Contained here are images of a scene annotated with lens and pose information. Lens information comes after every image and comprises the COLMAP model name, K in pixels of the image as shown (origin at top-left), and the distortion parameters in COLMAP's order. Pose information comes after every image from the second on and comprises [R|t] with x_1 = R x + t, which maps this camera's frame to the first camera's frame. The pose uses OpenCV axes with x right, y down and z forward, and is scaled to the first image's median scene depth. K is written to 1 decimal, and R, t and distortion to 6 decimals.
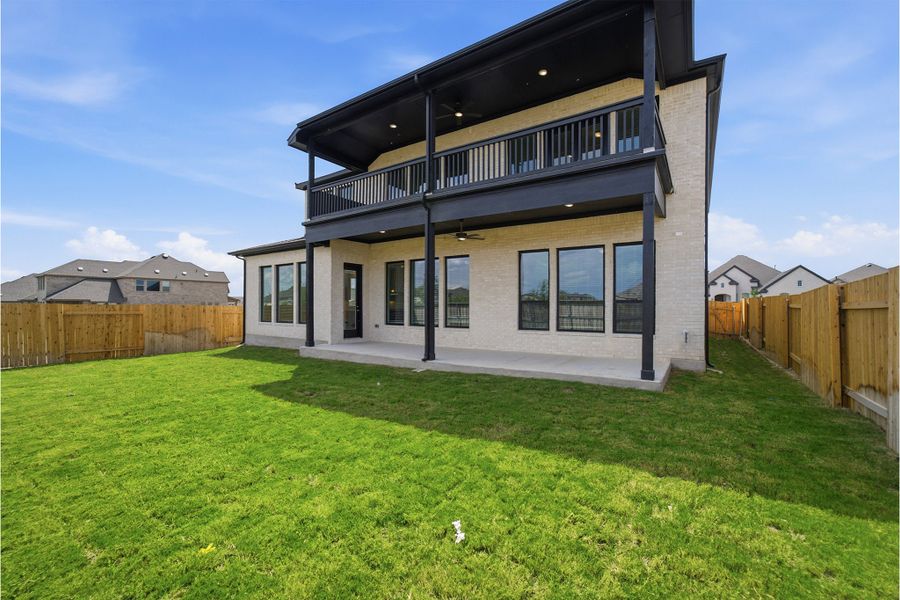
lens RADIAL K [[370.2, 0, 450.0], [0, 370.2, 302.7], [0, 0, 1]] dist [-0.011347, 0.002245]
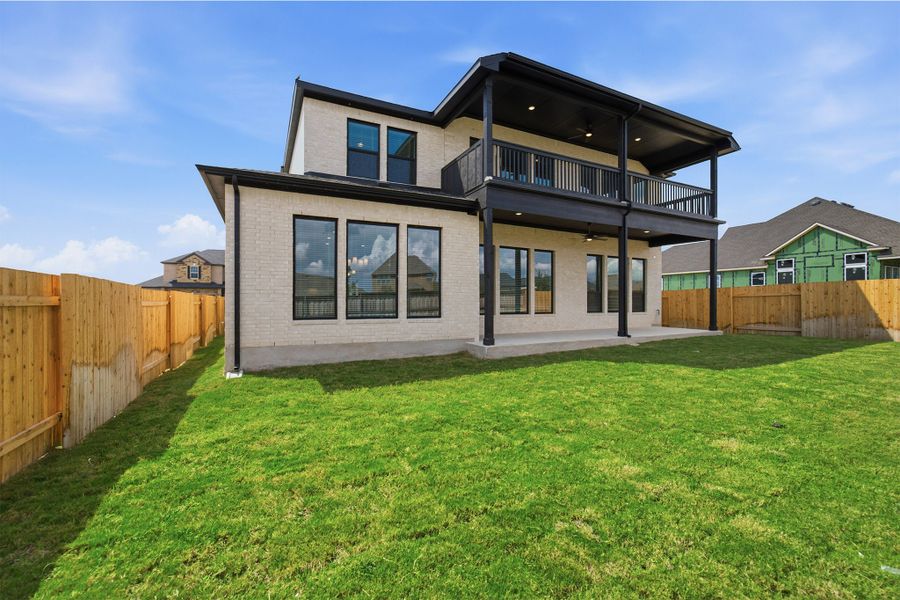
lens RADIAL K [[370.2, 0, 448.5], [0, 370.2, 302.6], [0, 0, 1]] dist [-0.011347, 0.002245]
pose [[0.531796, -0.009179, 0.846823, -1.211010], [-0.018541, 0.999575, 0.022478, 0.014378], [-0.846670, -0.027654, 0.531400, 0.726546]]
